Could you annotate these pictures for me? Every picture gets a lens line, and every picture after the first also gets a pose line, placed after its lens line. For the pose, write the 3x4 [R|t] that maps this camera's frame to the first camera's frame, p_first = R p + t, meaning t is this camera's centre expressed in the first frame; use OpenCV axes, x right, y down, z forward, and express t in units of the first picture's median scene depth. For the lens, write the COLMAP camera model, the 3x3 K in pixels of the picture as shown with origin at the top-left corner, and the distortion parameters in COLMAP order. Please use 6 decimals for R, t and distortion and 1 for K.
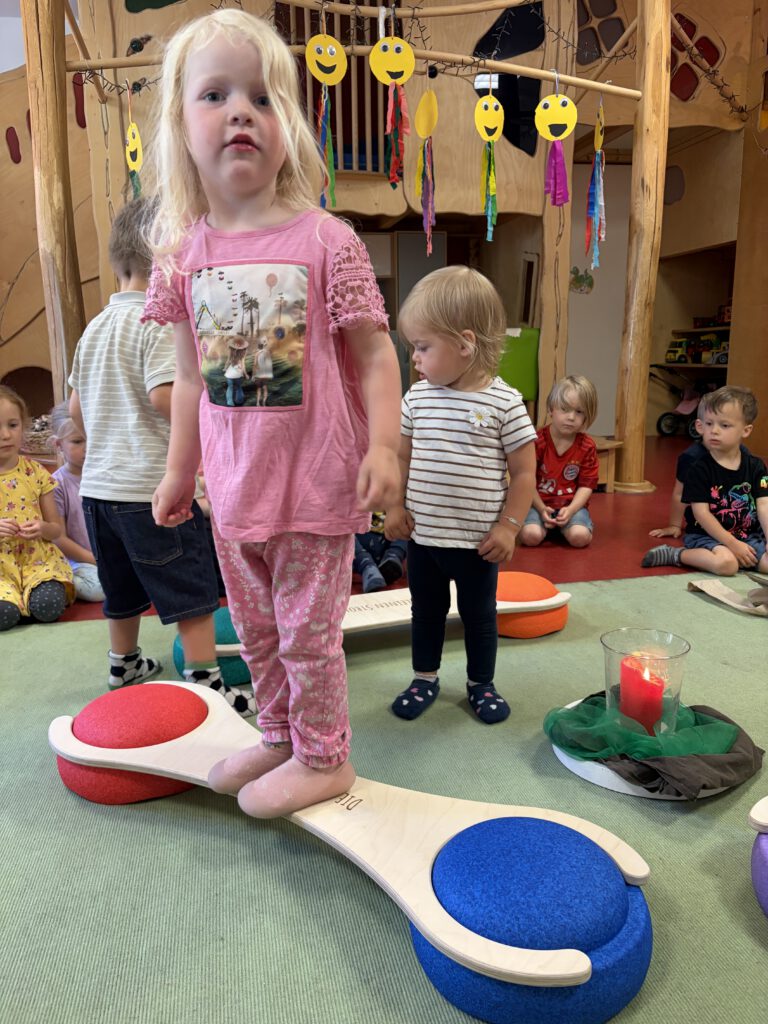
lens RADIAL K [[777.9, 0, 377.5], [0, 777.9, 507.6], [0, 0, 1]] dist [0.034911, -0.050510]
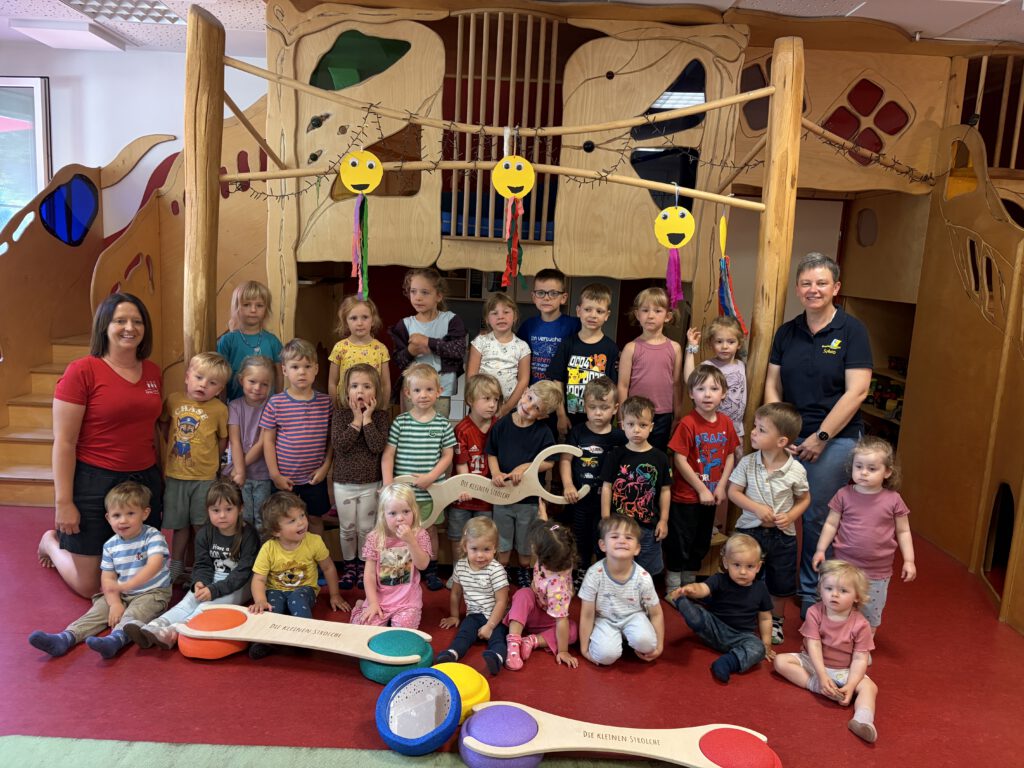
lens RADIAL K [[777.9, 0, 508.3], [0, 777.9, 388.7], [0, 0, 1]] dist [0.034911, -0.050510]
pose [[0.981536, 0.098373, -0.164041, 0.199381], [-0.105279, 0.993864, -0.033931, -0.225512], [0.159697, 0.050574, 0.985870, -0.038821]]
